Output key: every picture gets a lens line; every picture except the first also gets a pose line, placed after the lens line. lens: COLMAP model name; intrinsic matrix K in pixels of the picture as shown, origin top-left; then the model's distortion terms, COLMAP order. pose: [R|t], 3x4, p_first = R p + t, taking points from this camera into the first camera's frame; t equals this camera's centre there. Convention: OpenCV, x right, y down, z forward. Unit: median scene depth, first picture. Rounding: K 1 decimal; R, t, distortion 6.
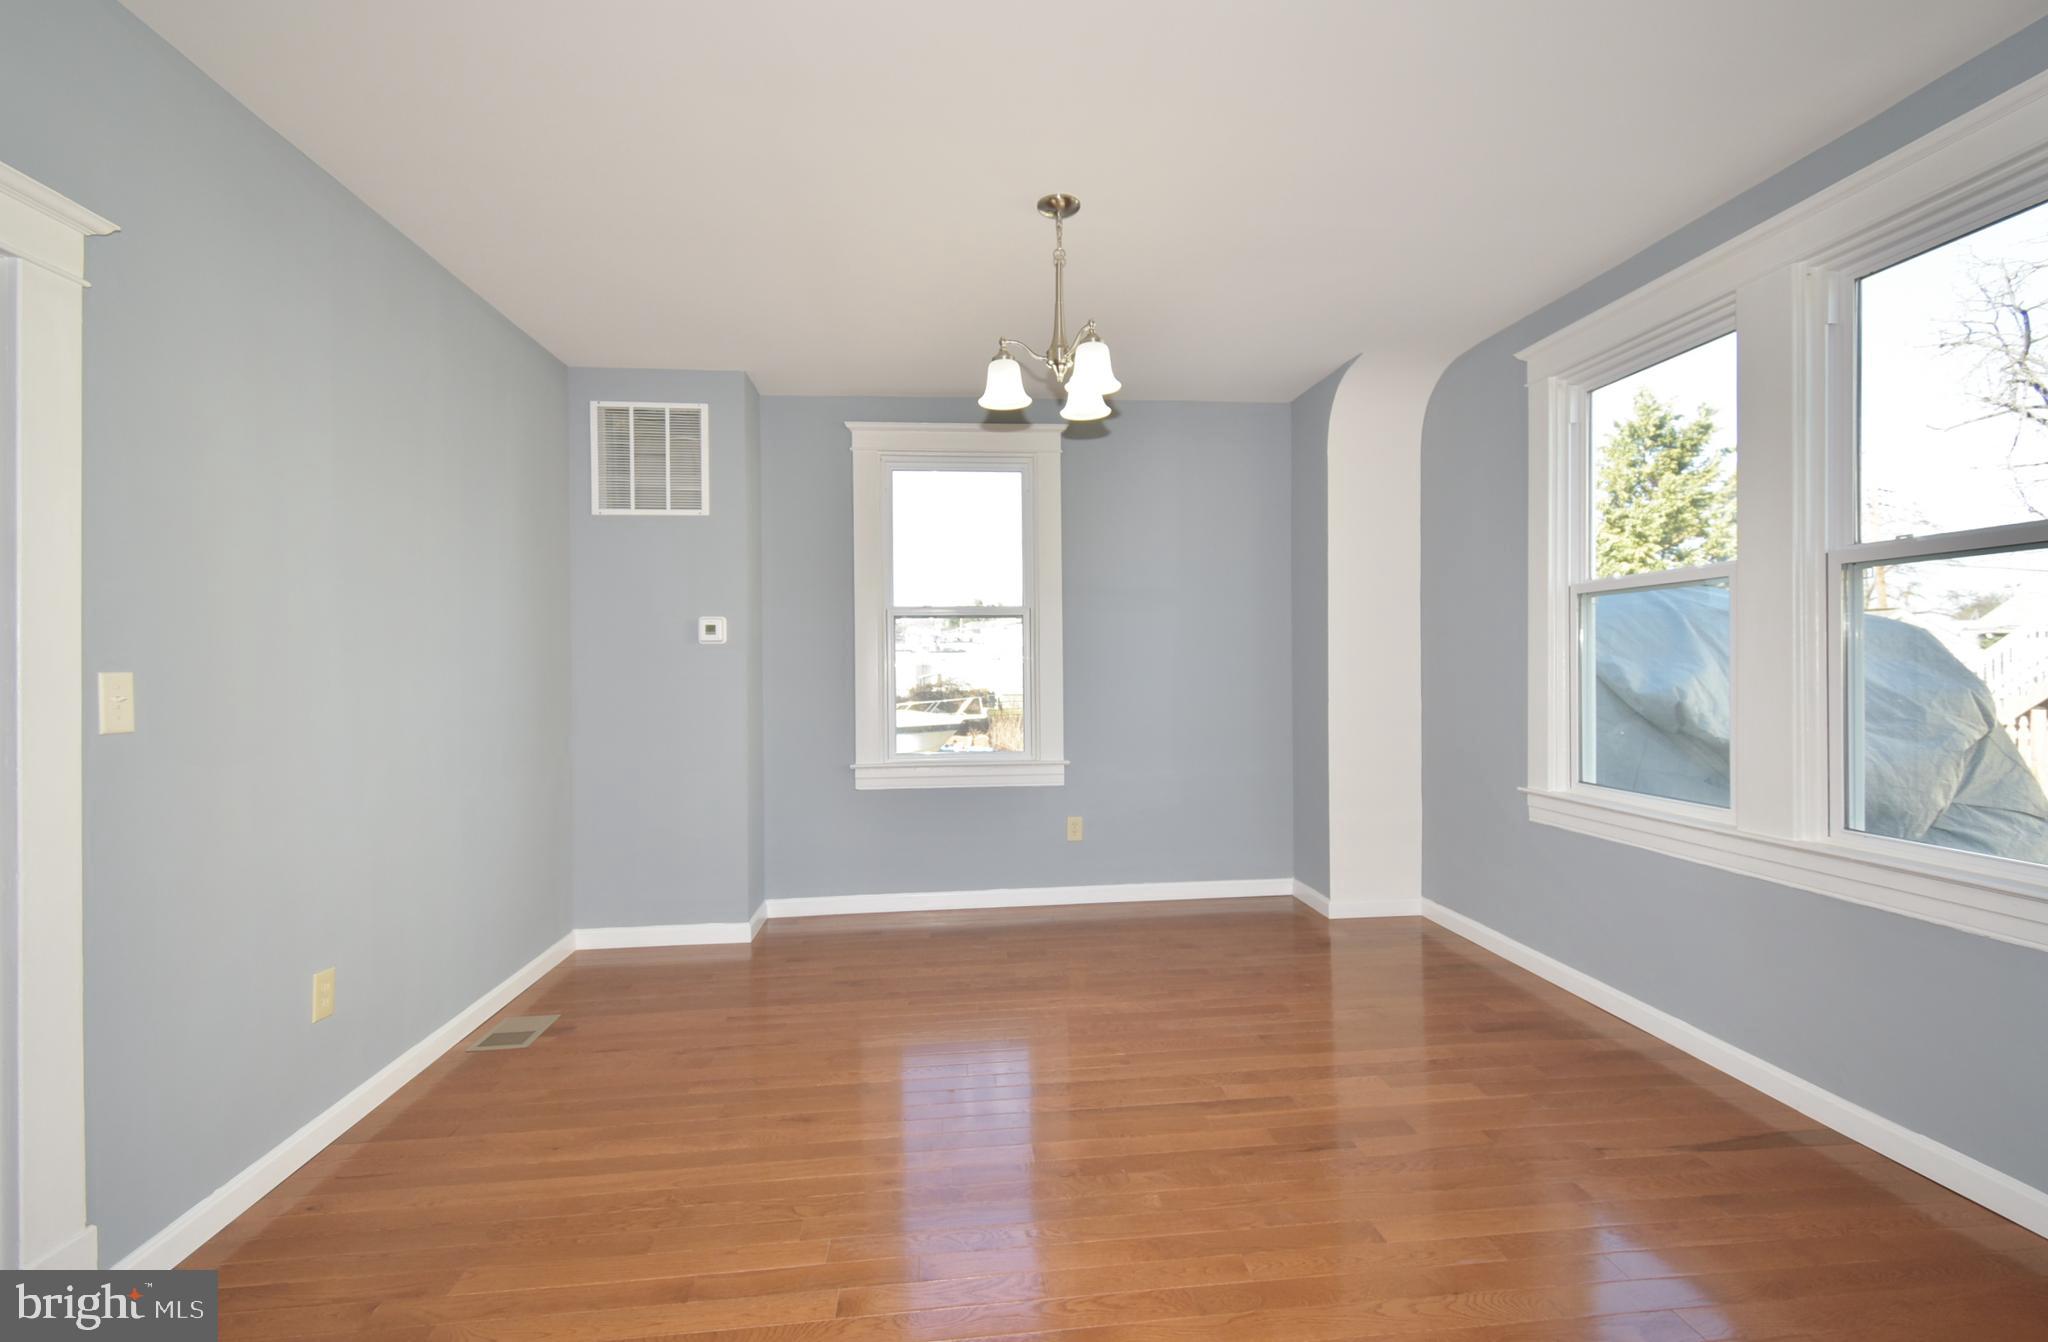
lens RADIAL K [[917.1, 0, 1030.2], [0, 917.1, 663.6], [0, 0, 1]] dist [-0.020557, 0.000002]
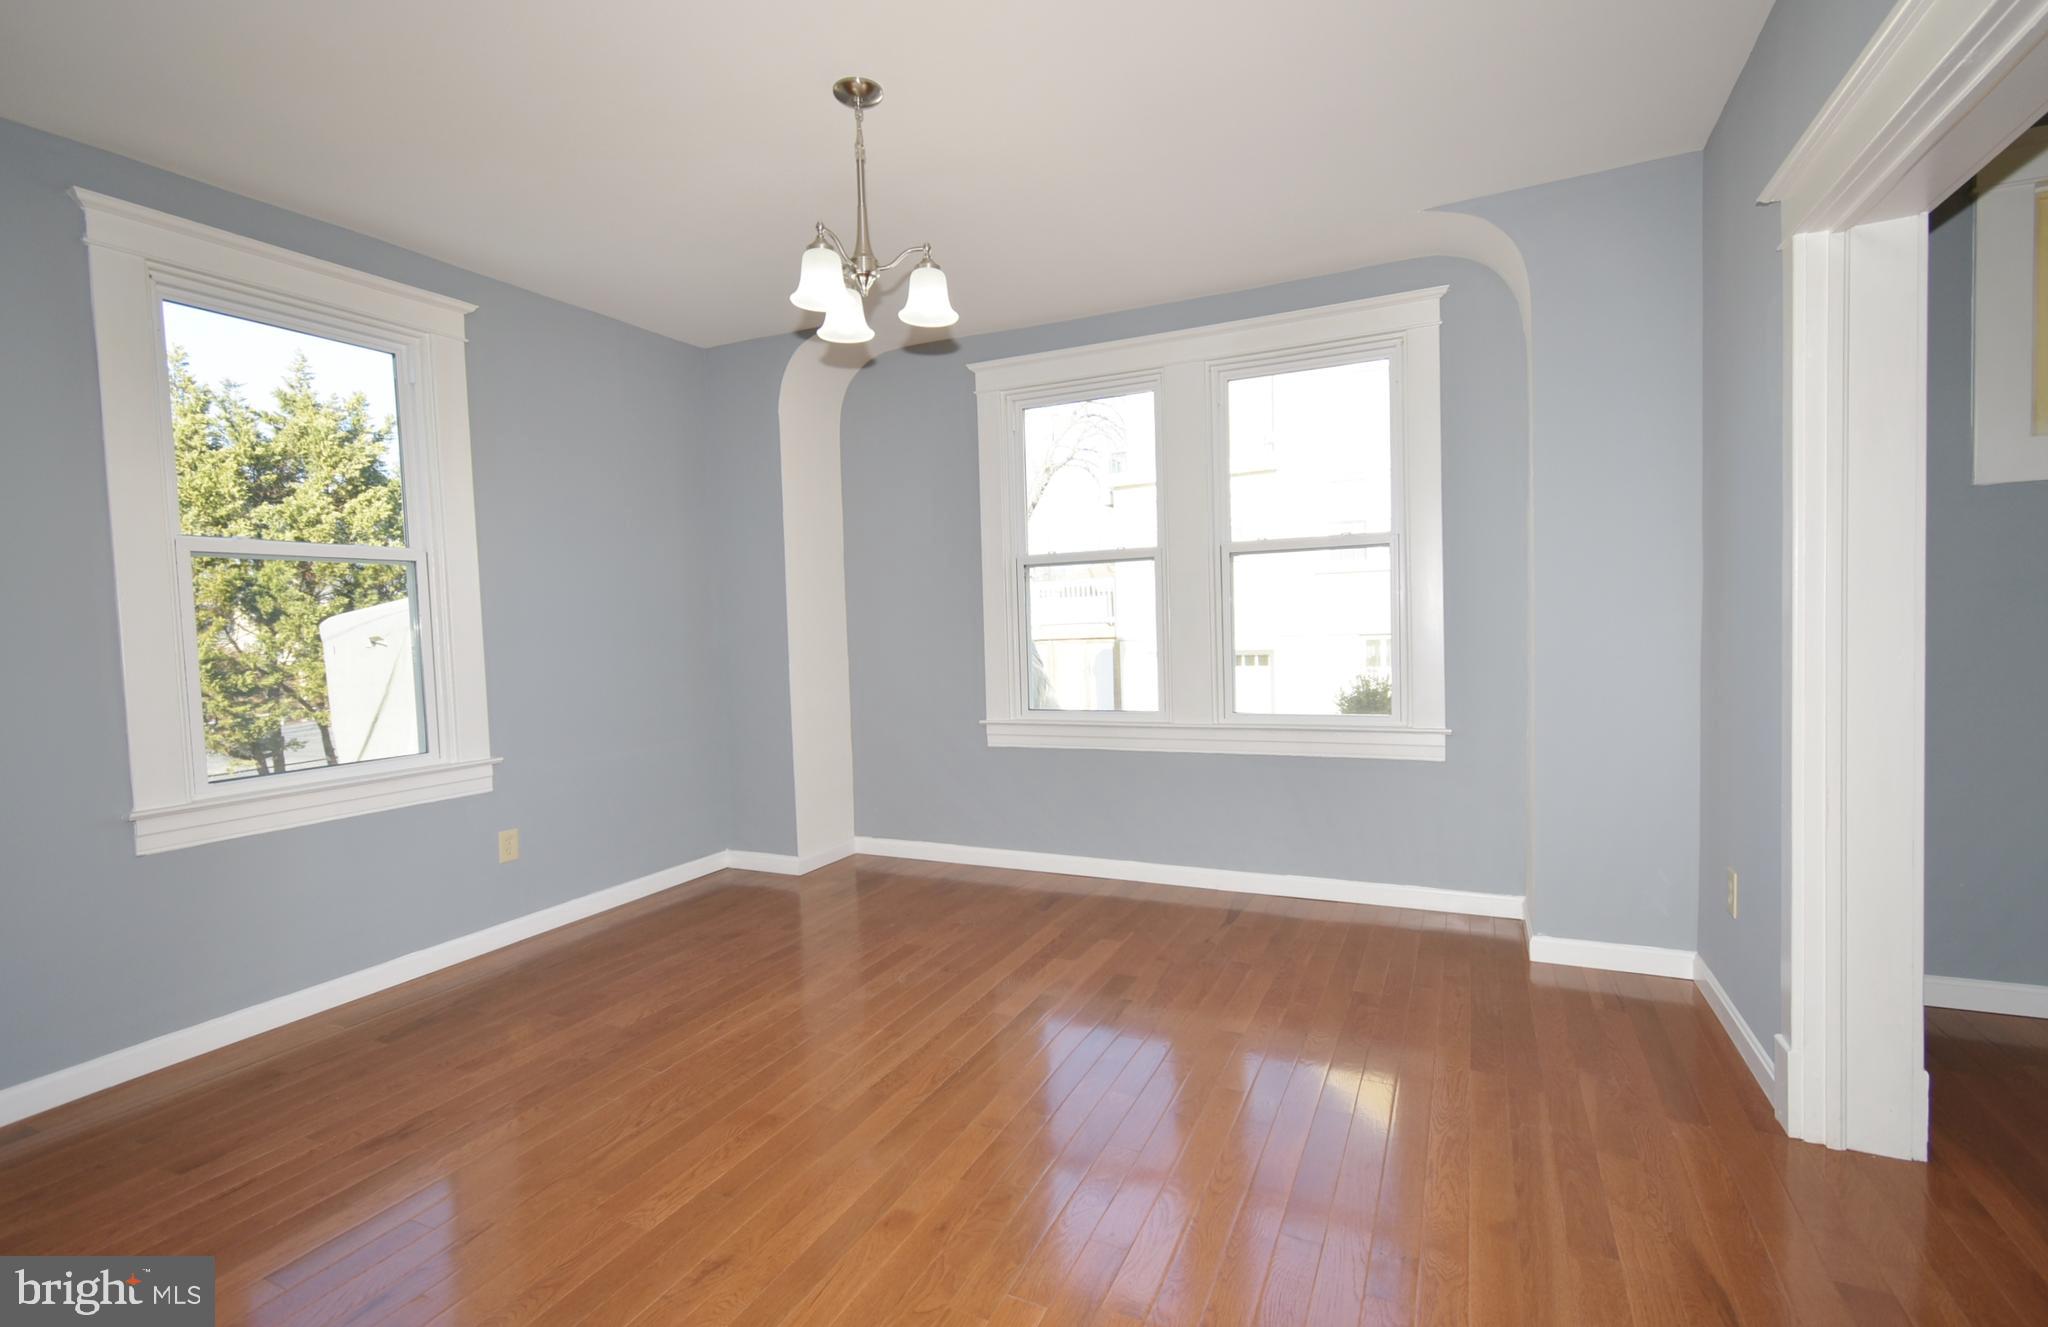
lens RADIAL K [[926.3, 0, 1024.0], [0, 926.3, 663.5], [0, 0, 1]] dist [0.010274, -0.000211]
pose [[0.512888, -0.043868, 0.857334, -0.507093], [0.022328, 0.999037, 0.037761, 0.012150], [-0.858165, -0.000225, 0.513374, 0.304851]]
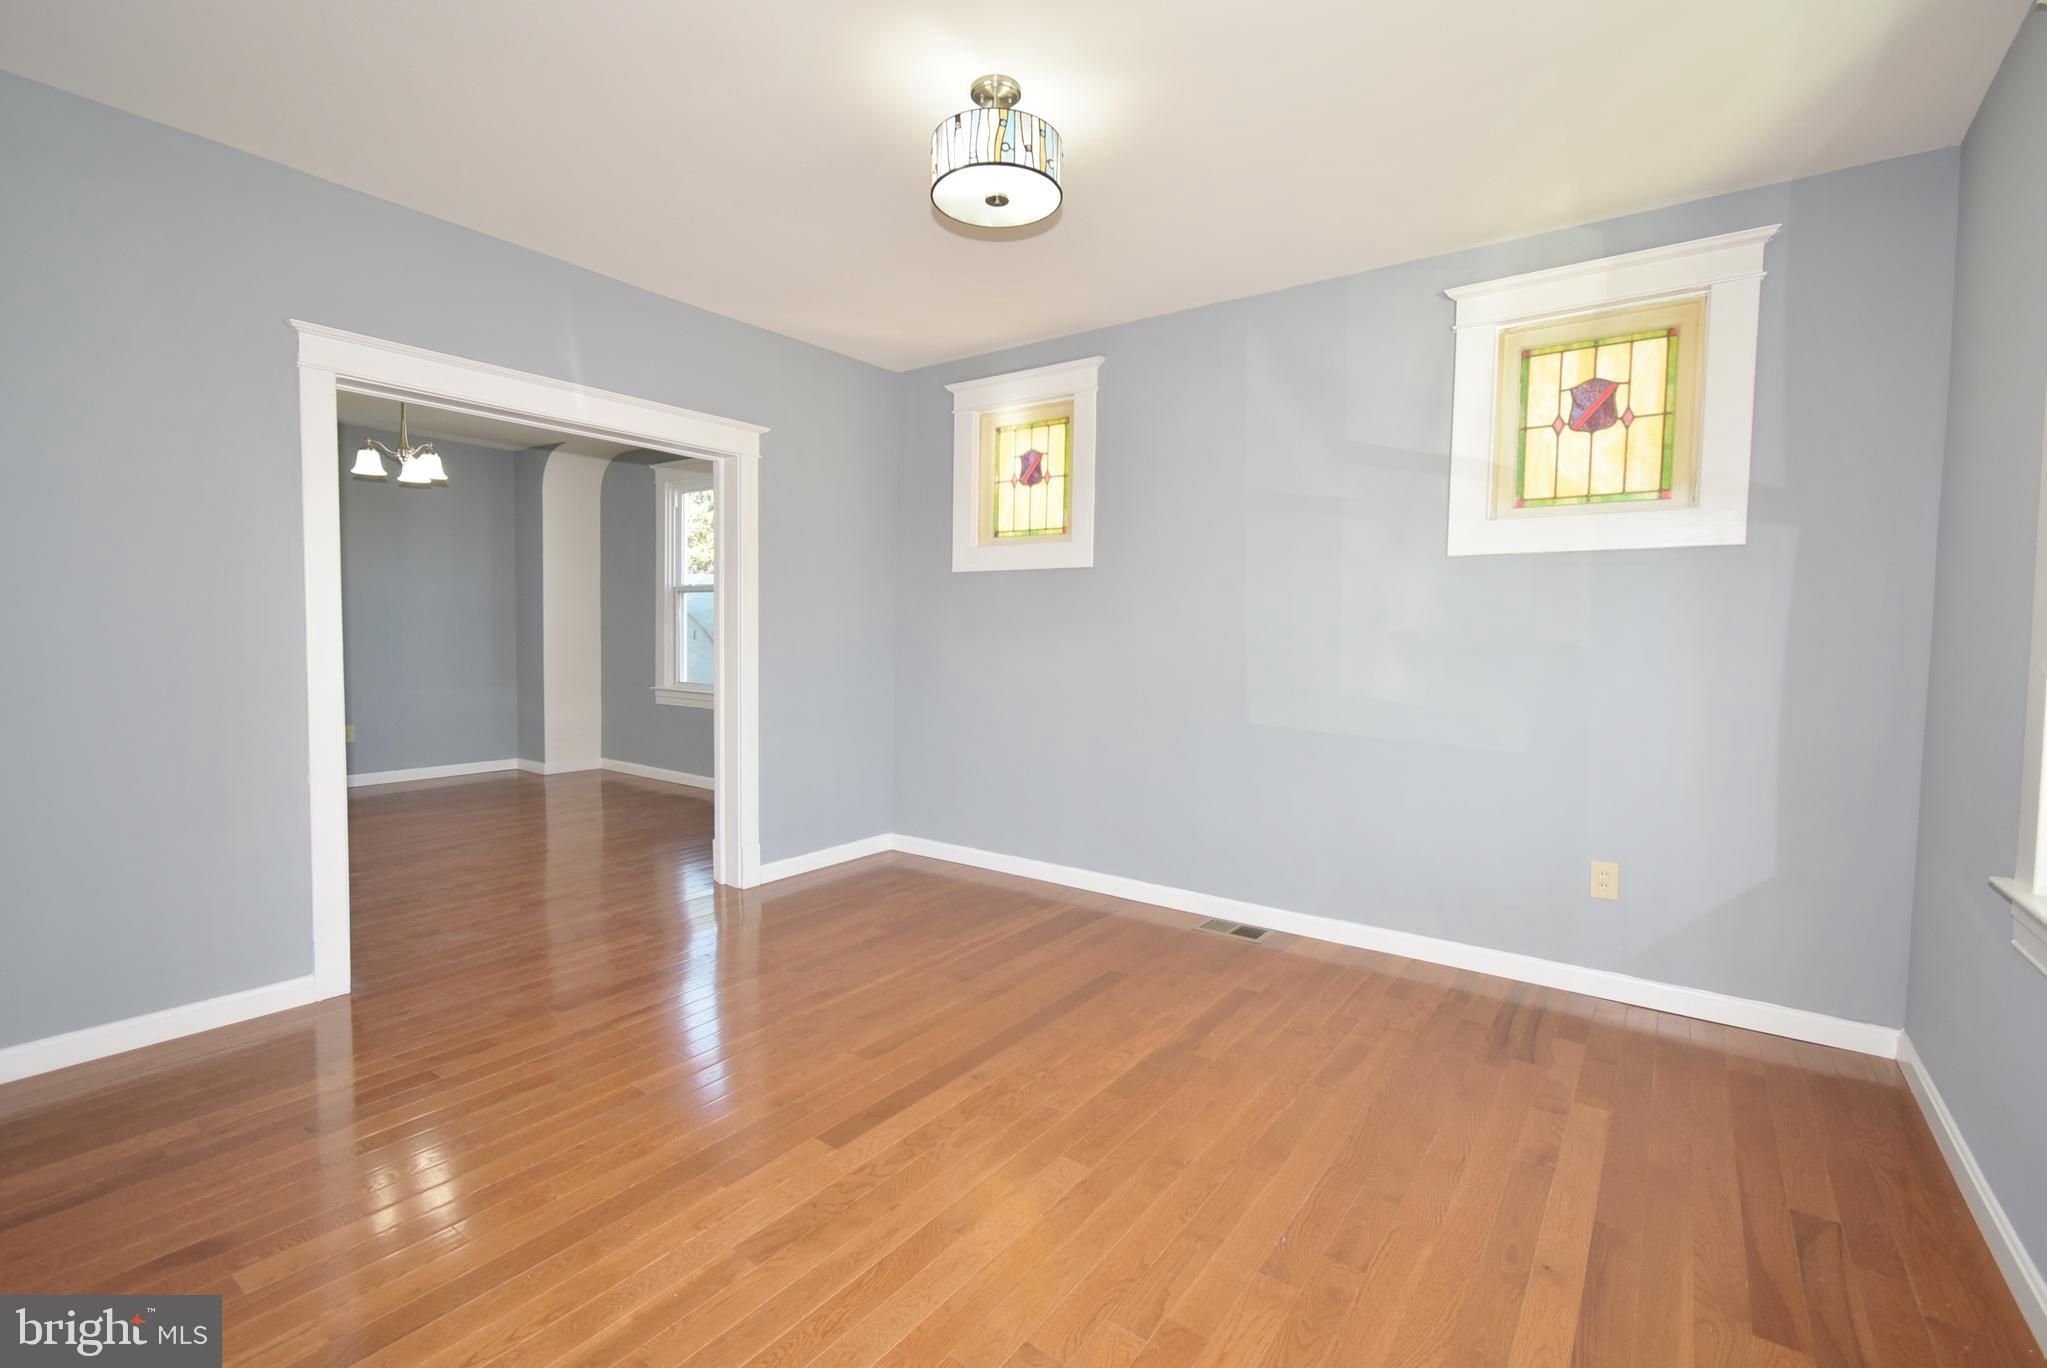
lens RADIAL K [[895.7, 0, 1023.5], [0, 895.7, 684.0], [0, 0, 1]] dist [-0.000658, 0.000061]
pose [[0.663169, -0.023953, 0.748087, -0.381755], [-0.018933, 0.998631, 0.048759, 0.019352], [-0.748230, -0.046499, 0.661807, -0.891877]]
